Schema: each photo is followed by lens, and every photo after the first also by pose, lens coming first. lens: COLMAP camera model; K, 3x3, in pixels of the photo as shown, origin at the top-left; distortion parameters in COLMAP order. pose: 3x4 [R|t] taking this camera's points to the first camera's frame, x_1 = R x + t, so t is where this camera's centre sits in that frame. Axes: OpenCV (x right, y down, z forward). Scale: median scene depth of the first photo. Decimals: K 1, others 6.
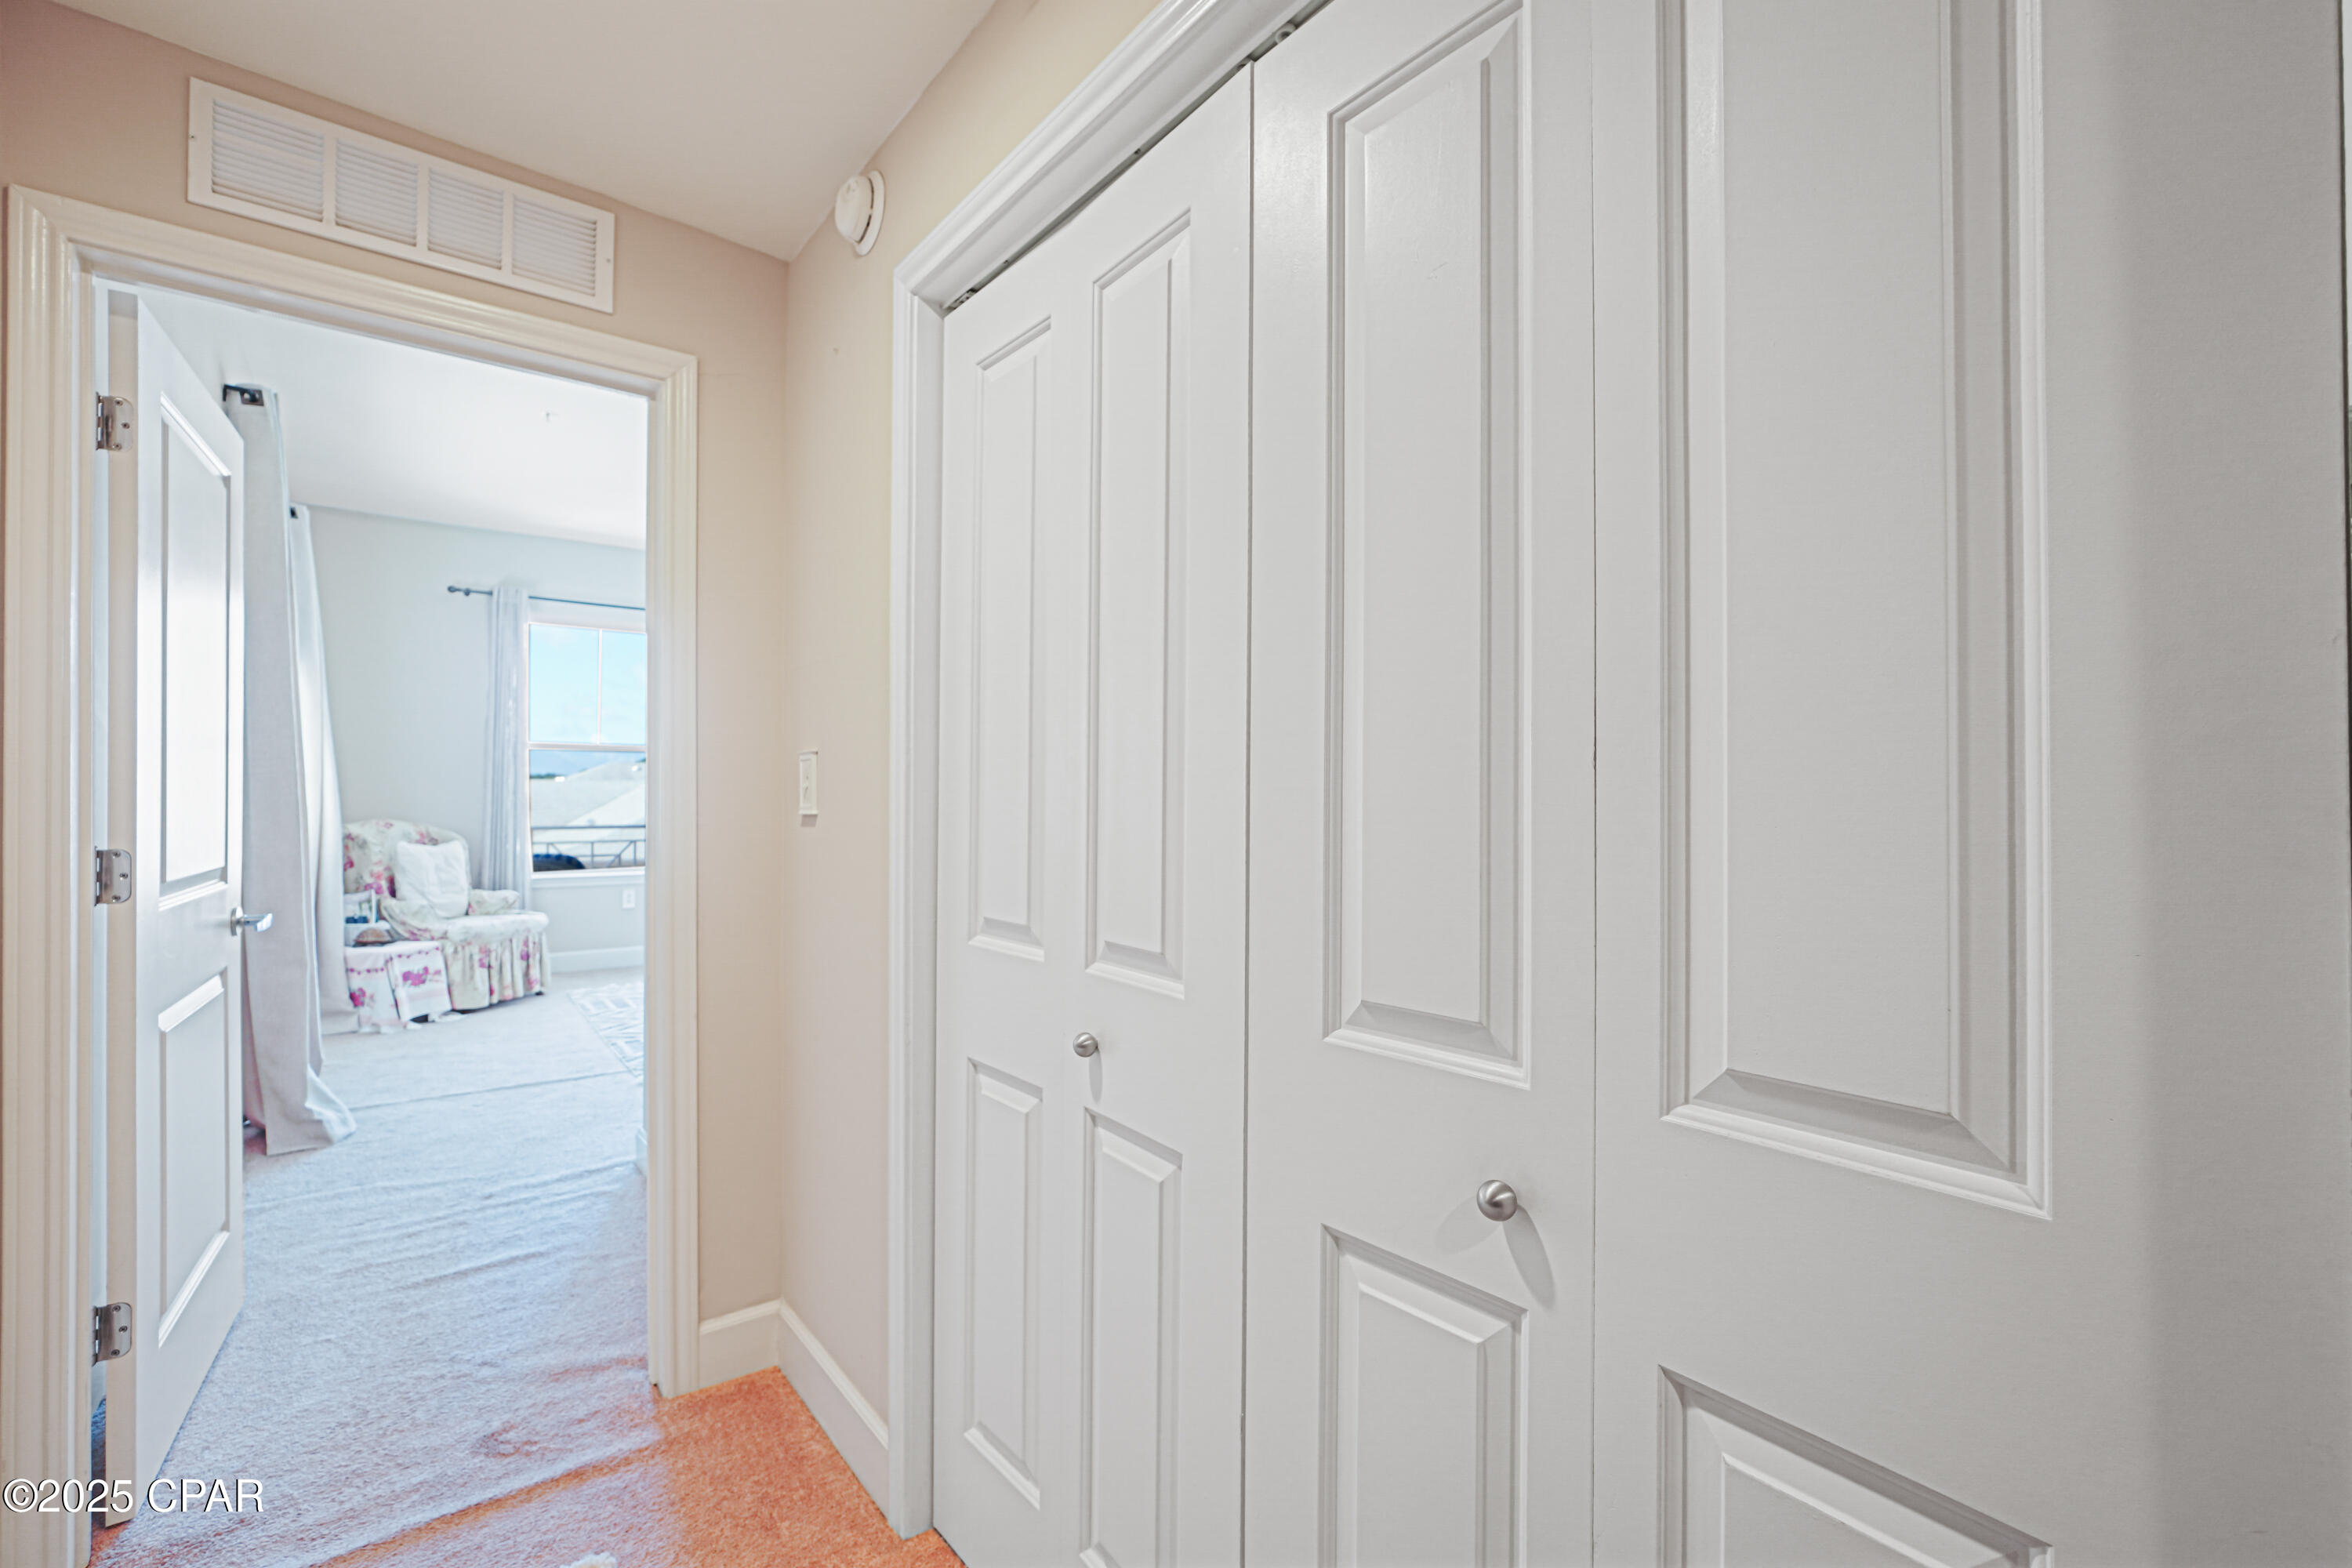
lens RADIAL K [[1031.4, 0, 1176.0], [0, 1031.4, 784.0], [0, 0, 1]] dist [-0.013161, 0.004530]
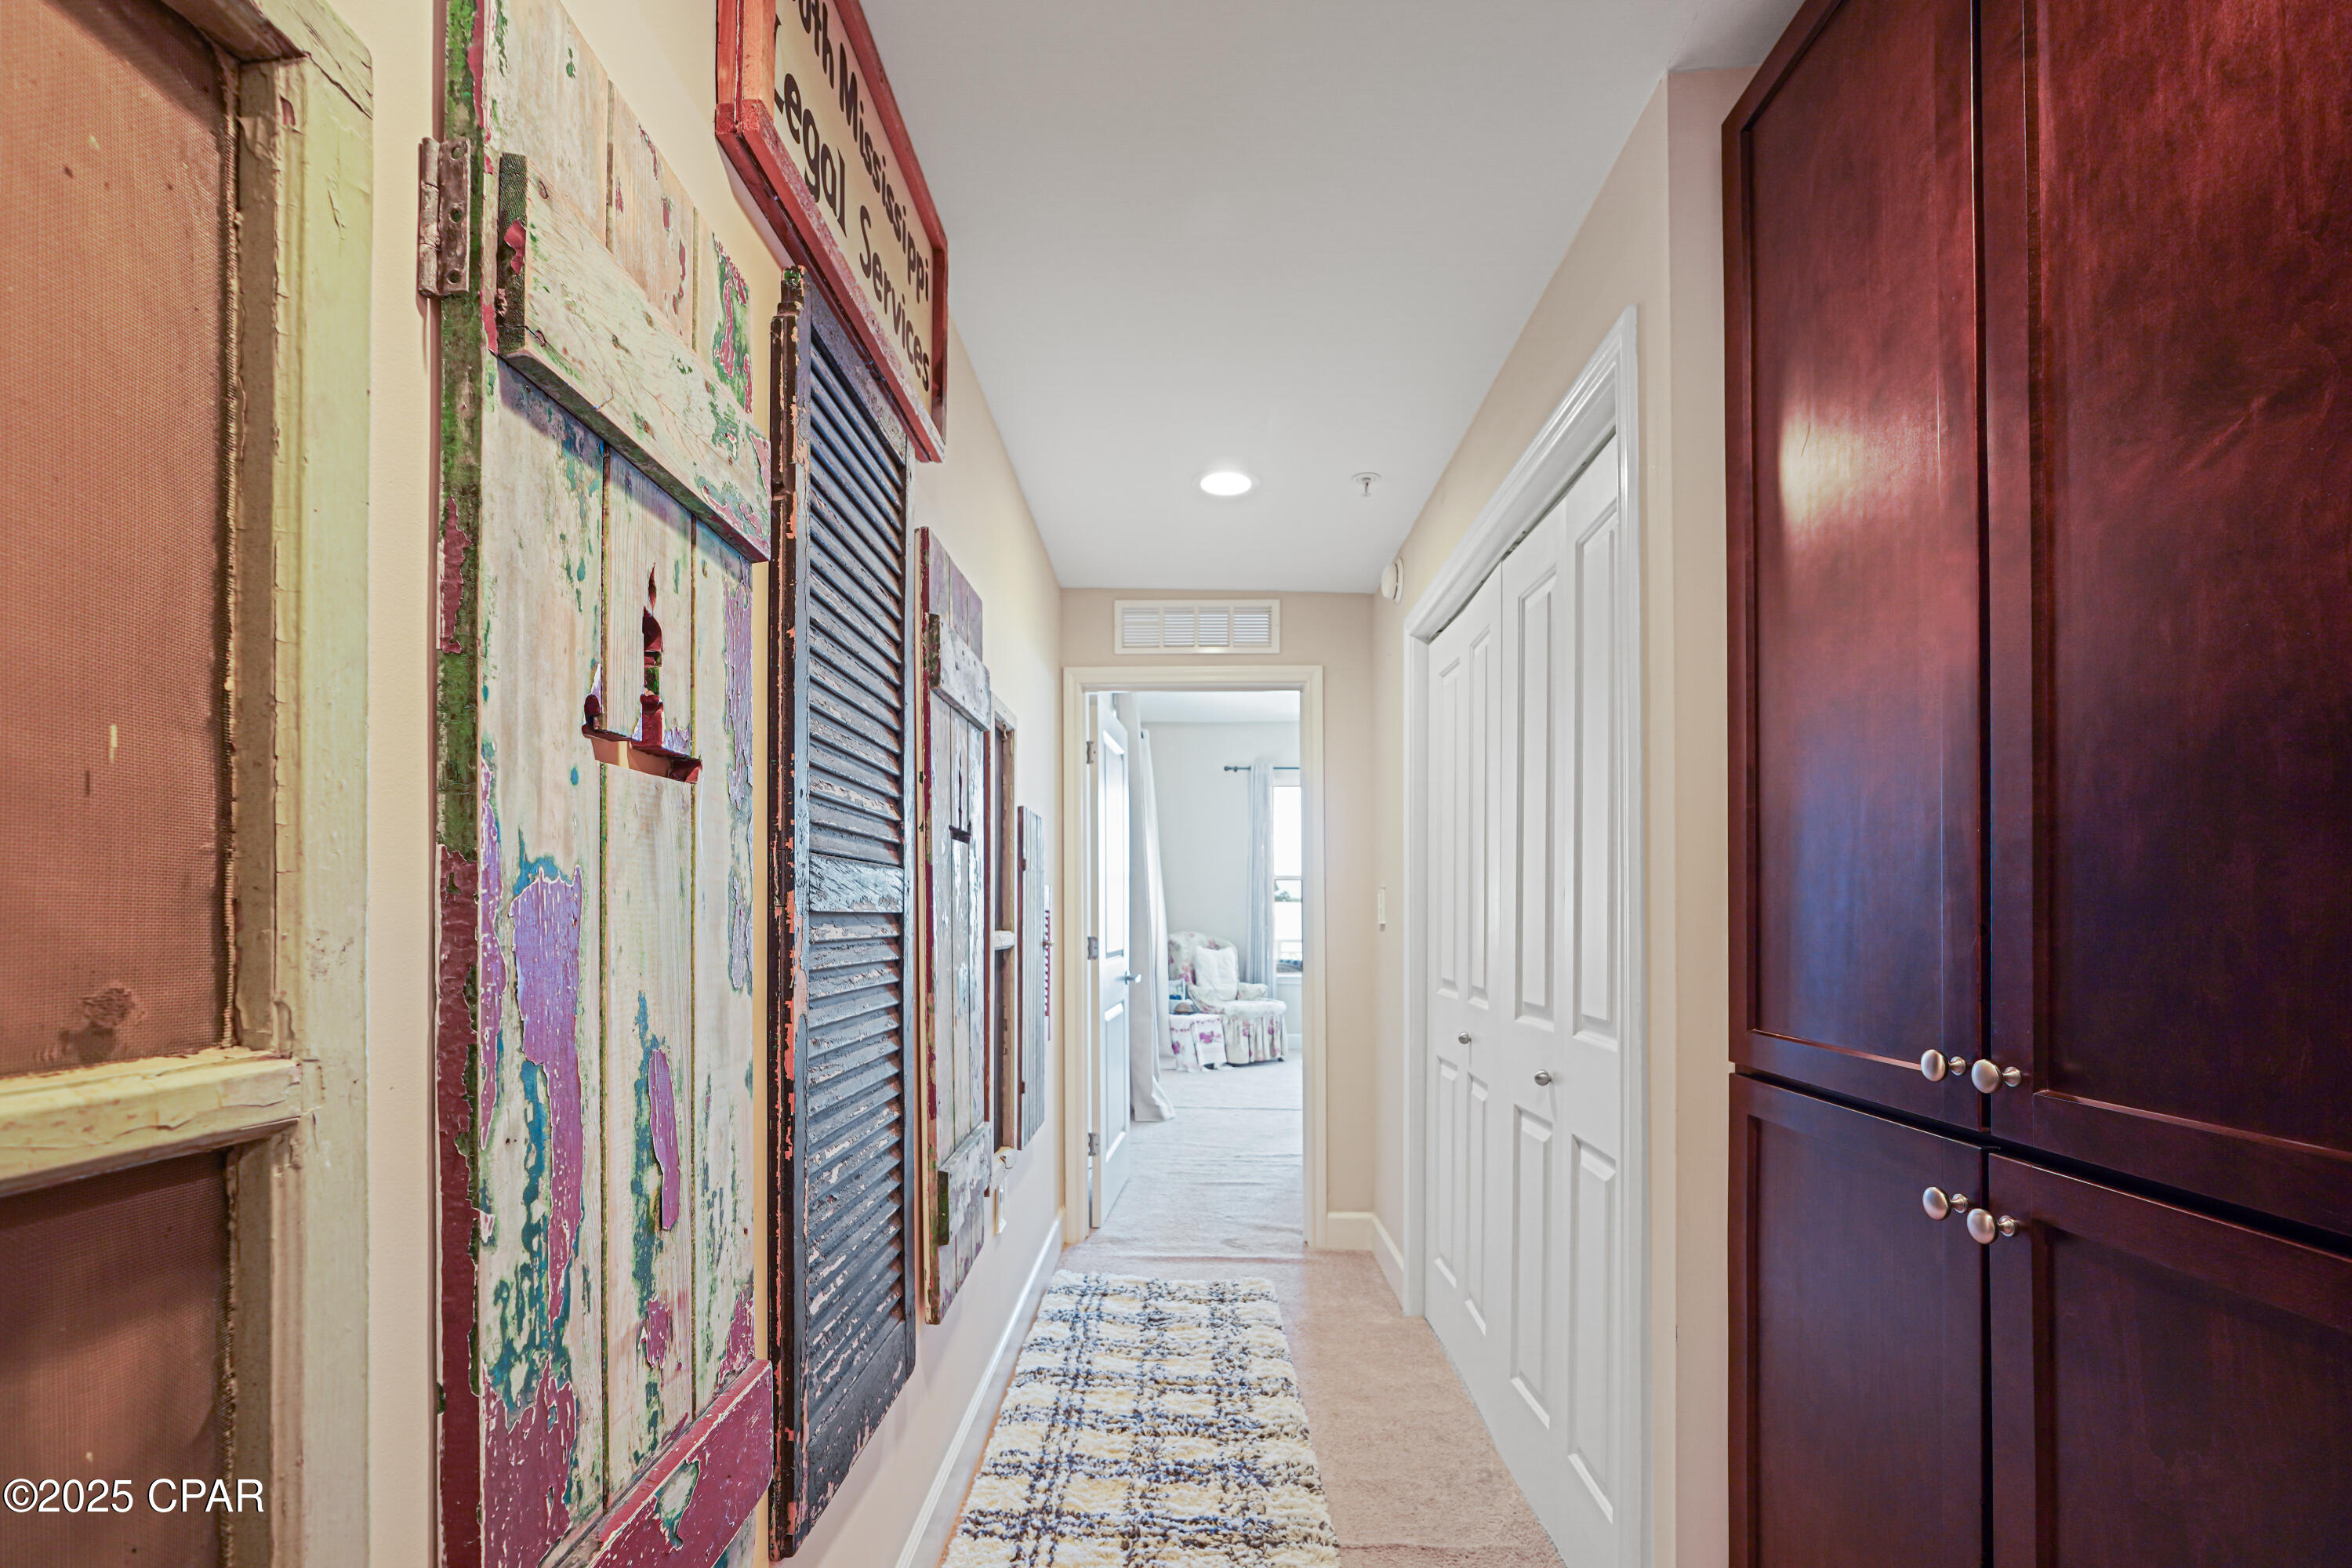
lens RADIAL K [[1031.4, 0, 1176.0], [0, 1031.4, 784.0], [0, 0, 1]] dist [-0.013161, 0.004530]
pose [[0.781621, -0.079835, -0.618623, 0.285424], [0.007660, 0.992929, -0.118461, -0.000668], [0.623707, 0.087853, 0.776706, -0.355756]]
